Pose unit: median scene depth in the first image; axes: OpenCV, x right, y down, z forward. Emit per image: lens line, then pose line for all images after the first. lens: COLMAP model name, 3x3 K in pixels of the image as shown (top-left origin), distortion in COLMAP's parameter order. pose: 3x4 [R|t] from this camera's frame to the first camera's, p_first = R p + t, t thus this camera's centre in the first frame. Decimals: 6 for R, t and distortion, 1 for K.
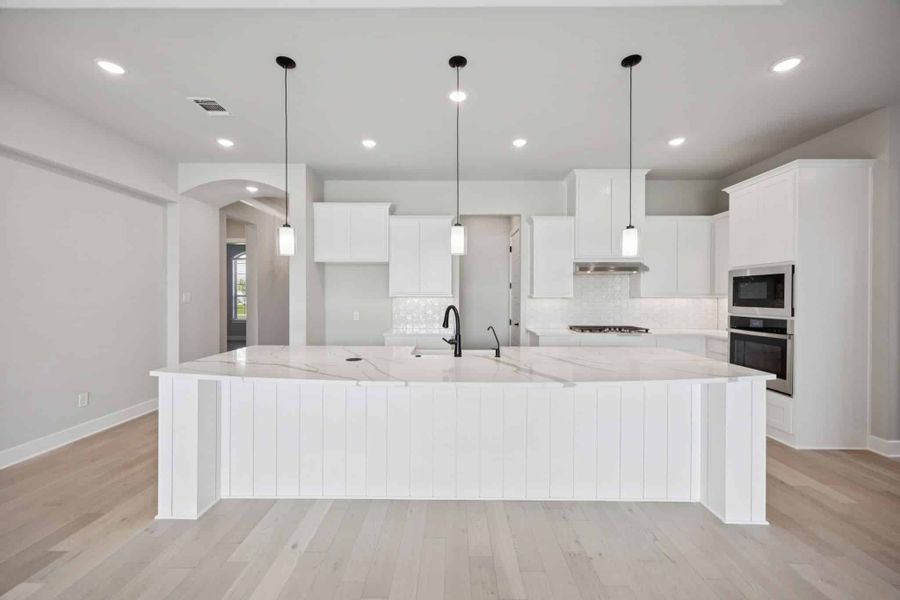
lens RADIAL K [[354.9, 0, 450.0], [0, 354.9, 300.0], [0, 0, 1]] dist [0.001324, 0.000055]
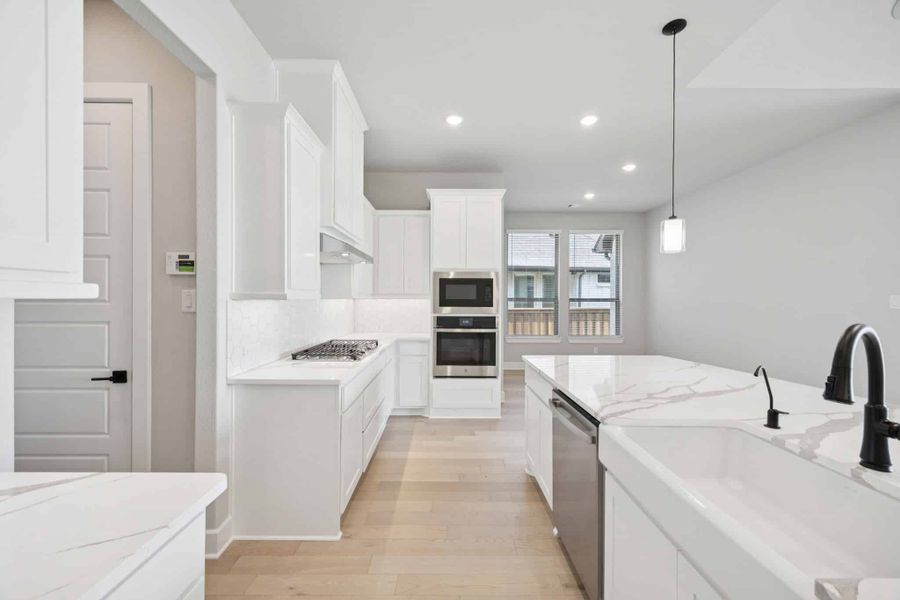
lens RADIAL K [[354.9, 0, 450.0], [0, 354.9, 300.0], [0, 0, 1]] dist [0.001324, 0.000055]
pose [[-0.023174, -0.002170, 0.999729, -0.243694], [0.003751, 0.999990, 0.002258, -0.004017], [-0.999724, 0.003802, -0.023165, 1.054663]]
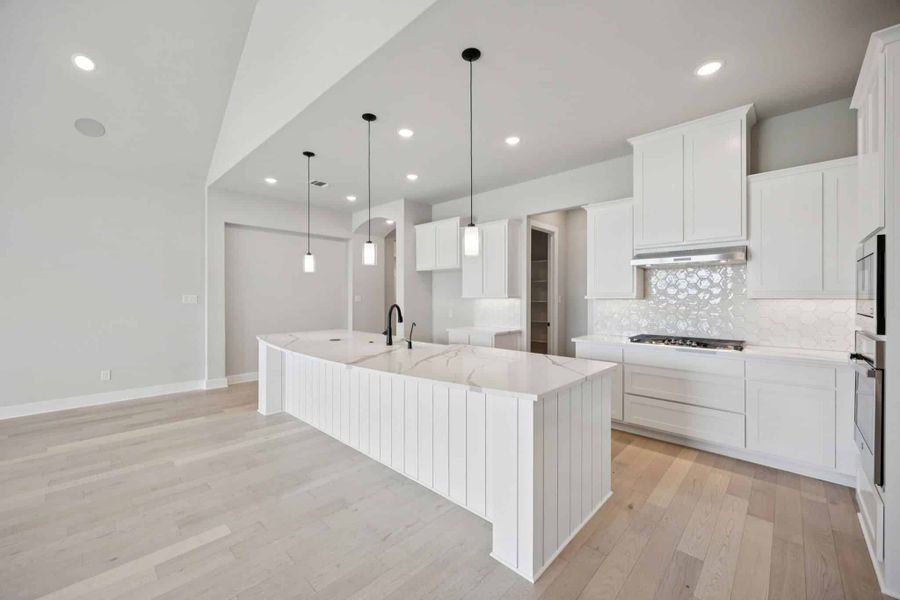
lens RADIAL K [[354.9, 0, 450.0], [0, 354.9, 300.0], [0, 0, 1]] dist [0.001324, 0.000055]
pose [[0.732423, 0.003154, -0.680843, 0.753743], [-0.006666, 0.999975, -0.002539, 0.001289], [0.680818, 0.006398, 0.732425, 0.167285]]
